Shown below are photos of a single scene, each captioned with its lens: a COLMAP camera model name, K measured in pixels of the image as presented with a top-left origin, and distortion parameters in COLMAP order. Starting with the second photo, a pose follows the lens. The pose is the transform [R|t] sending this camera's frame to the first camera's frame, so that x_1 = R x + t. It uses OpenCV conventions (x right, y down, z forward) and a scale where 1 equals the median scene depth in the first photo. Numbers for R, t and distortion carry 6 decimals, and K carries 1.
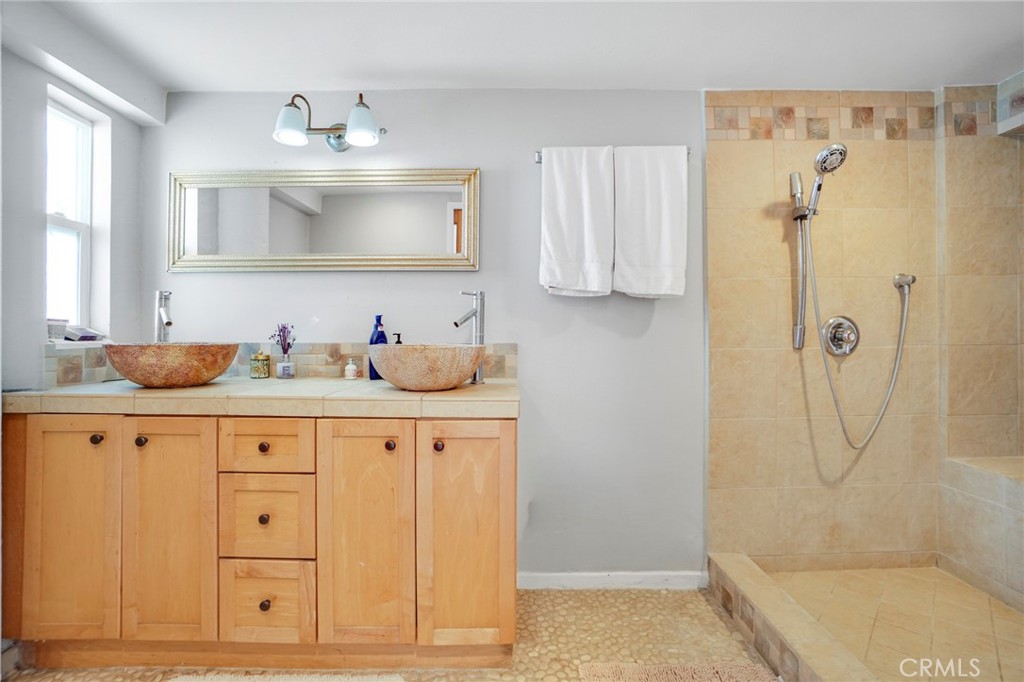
lens RADIAL K [[451.8, 0, 512.0], [0, 451.8, 341.0], [0, 0, 1]] dist [-0.050223, 0.017495]
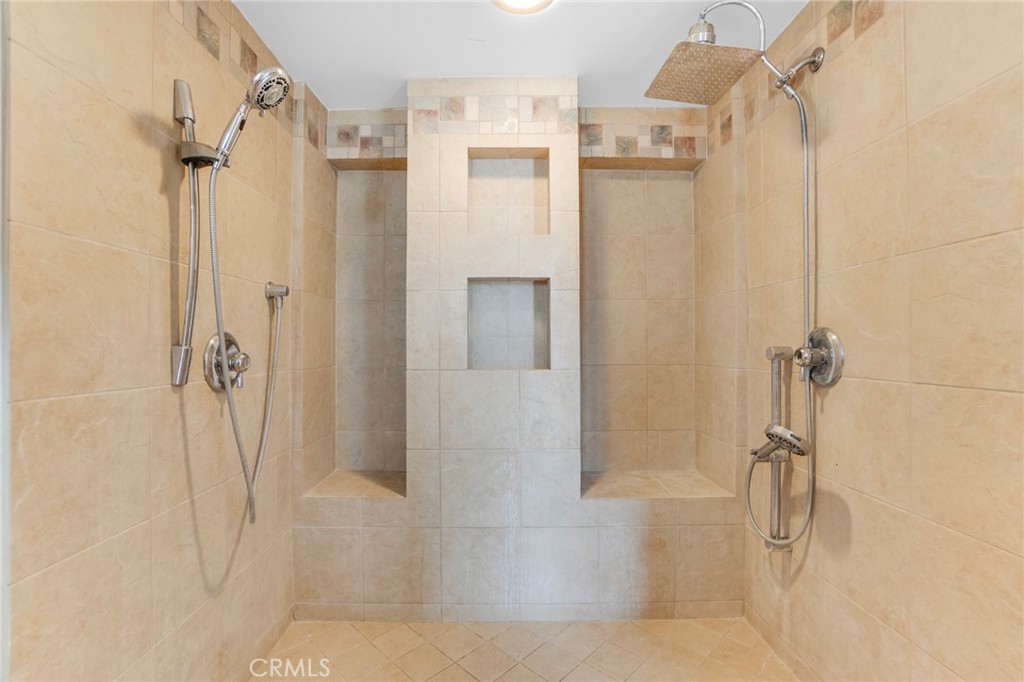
lens RADIAL K [[466.9, 0, 511.1], [0, 466.9, 349.0], [0, 0, 1]] dist [-0.059332, 0.019890]
pose [[-0.002984, 0.005258, 0.999982, 0.052373], [0.016801, 0.999845, -0.005207, -0.020166], [-0.999854, 0.016785, -0.003071, 0.571249]]
